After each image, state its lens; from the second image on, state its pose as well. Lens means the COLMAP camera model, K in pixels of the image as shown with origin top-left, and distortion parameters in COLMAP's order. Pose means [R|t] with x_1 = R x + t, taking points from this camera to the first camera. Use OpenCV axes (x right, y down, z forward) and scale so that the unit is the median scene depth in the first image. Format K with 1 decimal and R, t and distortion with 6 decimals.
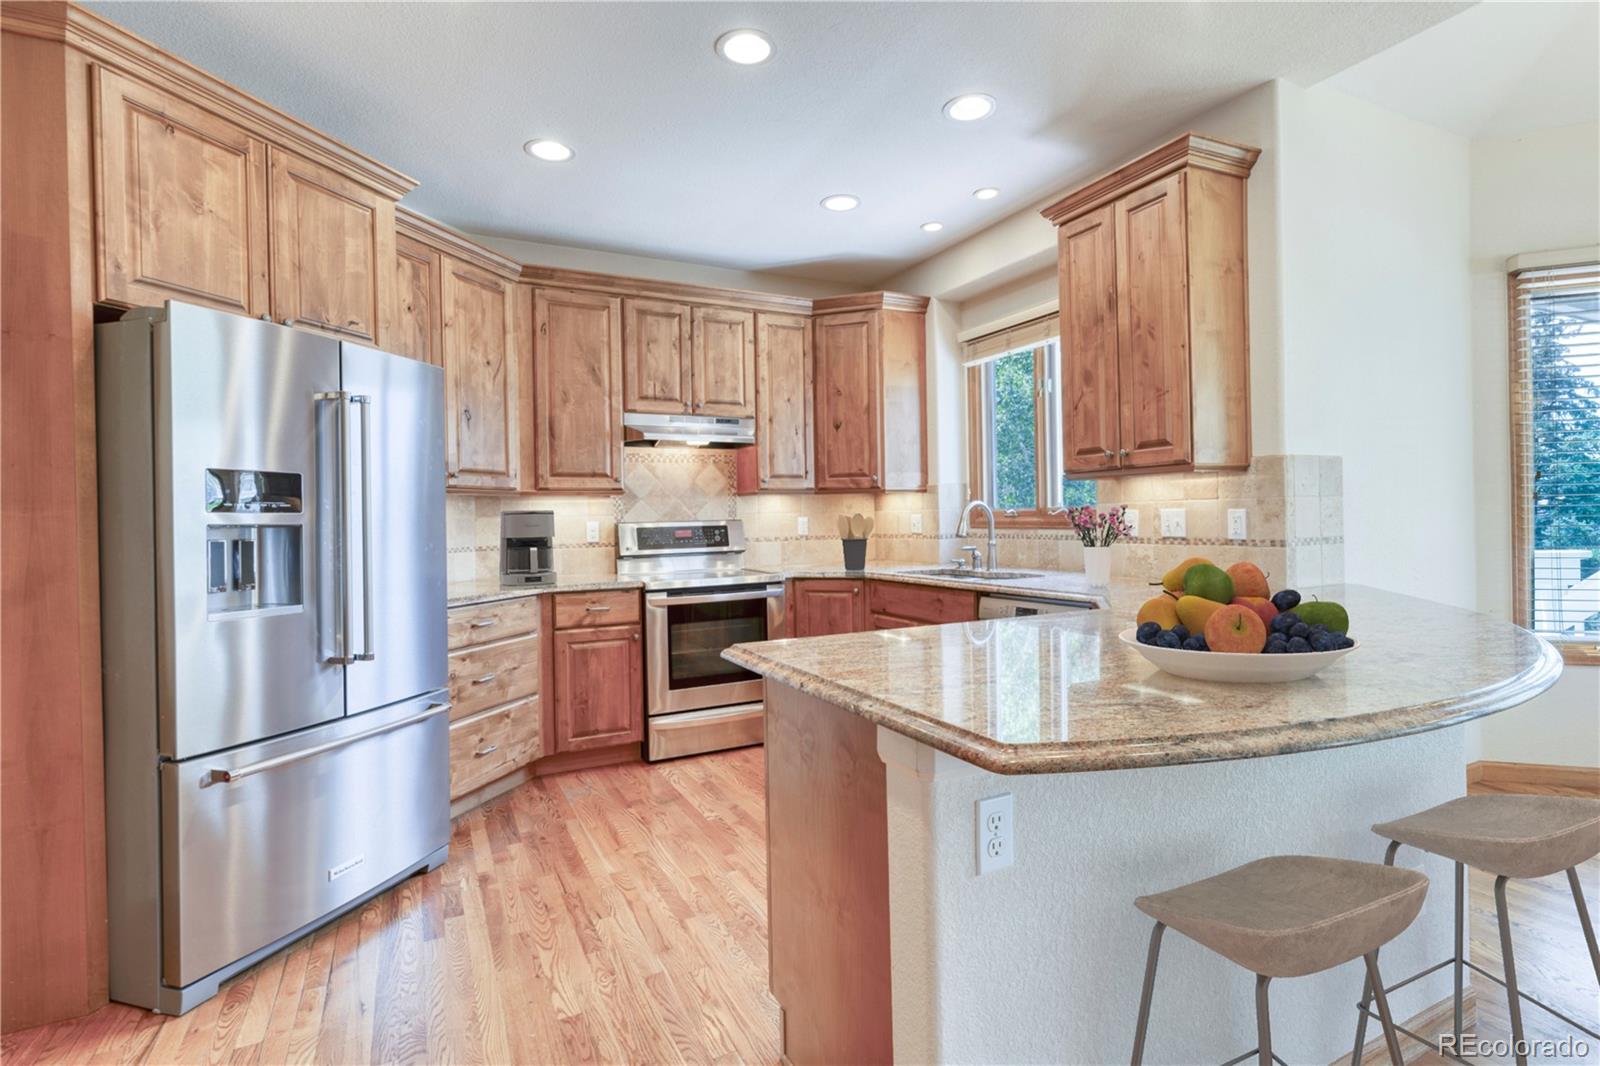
lens RADIAL K [[774.2, 0, 800.5], [0, 774.2, 526.9], [0, 0, 1]] dist [0.001979, 0.000655]
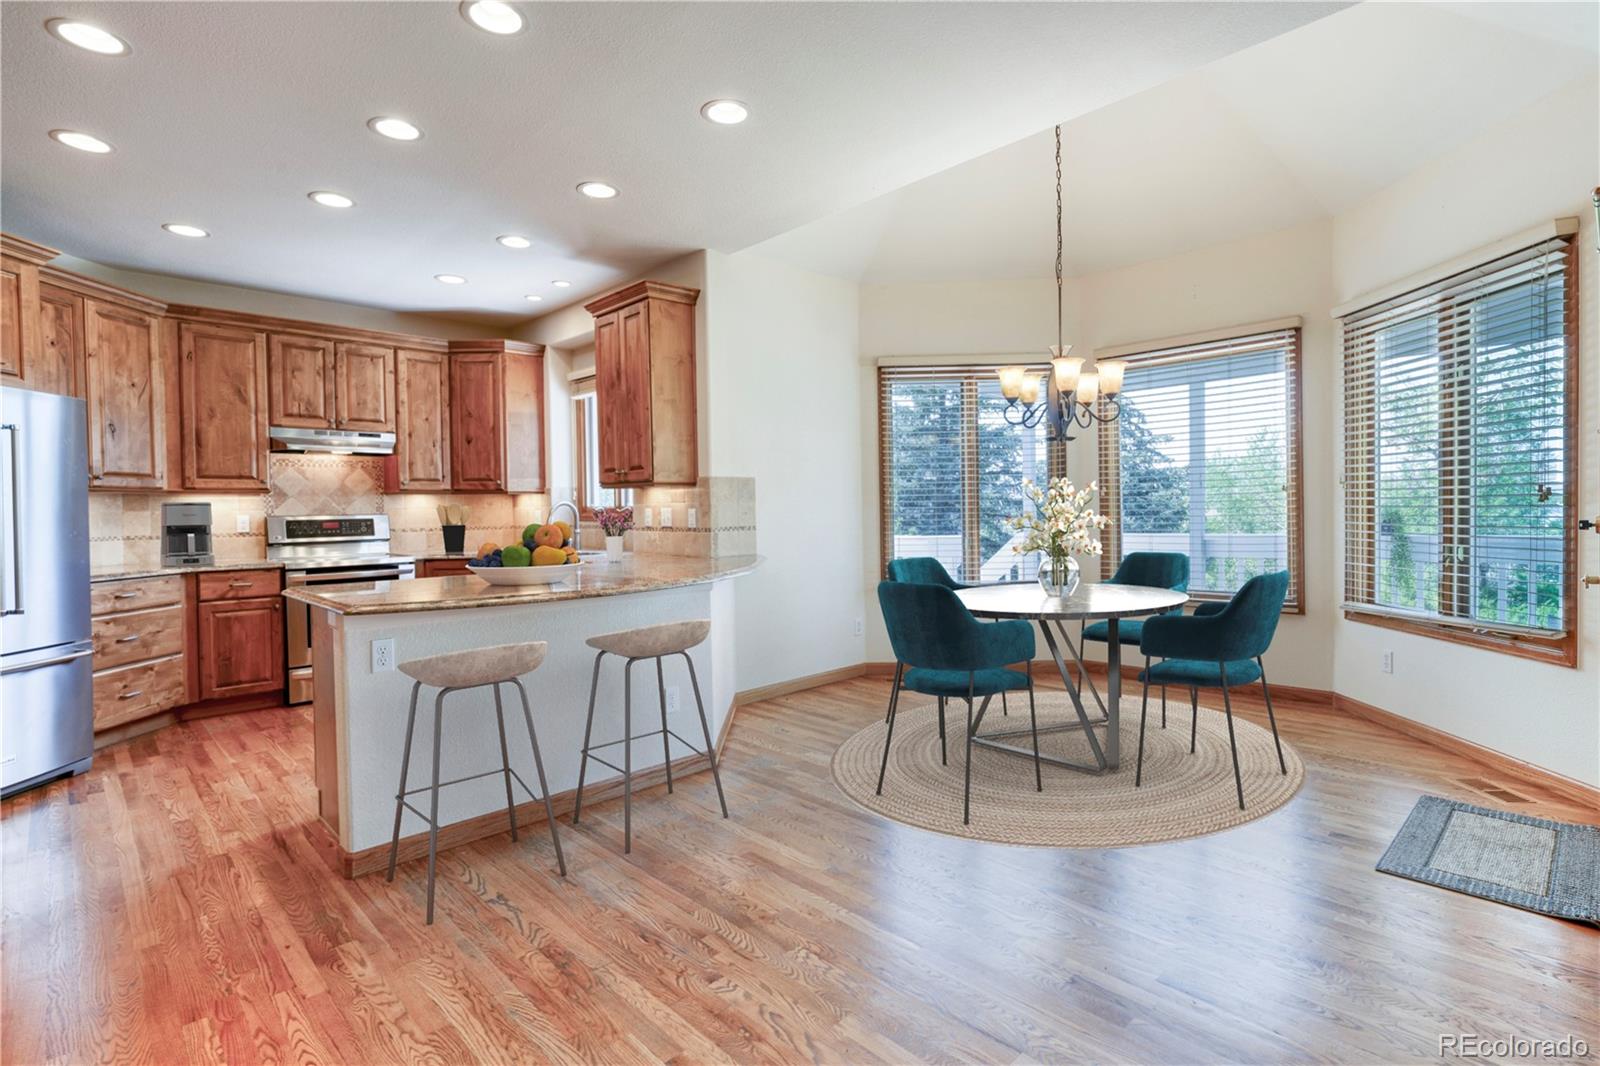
lens RADIAL K [[774.2, 0, 800.5], [0, 774.2, 526.9], [0, 0, 1]] dist [0.001979, 0.000655]
pose [[0.954740, -0.001131, 0.297441, 0.229942], [-0.001176, 0.999971, 0.007577, 0.001331], [-0.297441, -0.007583, 0.954710, -0.466955]]
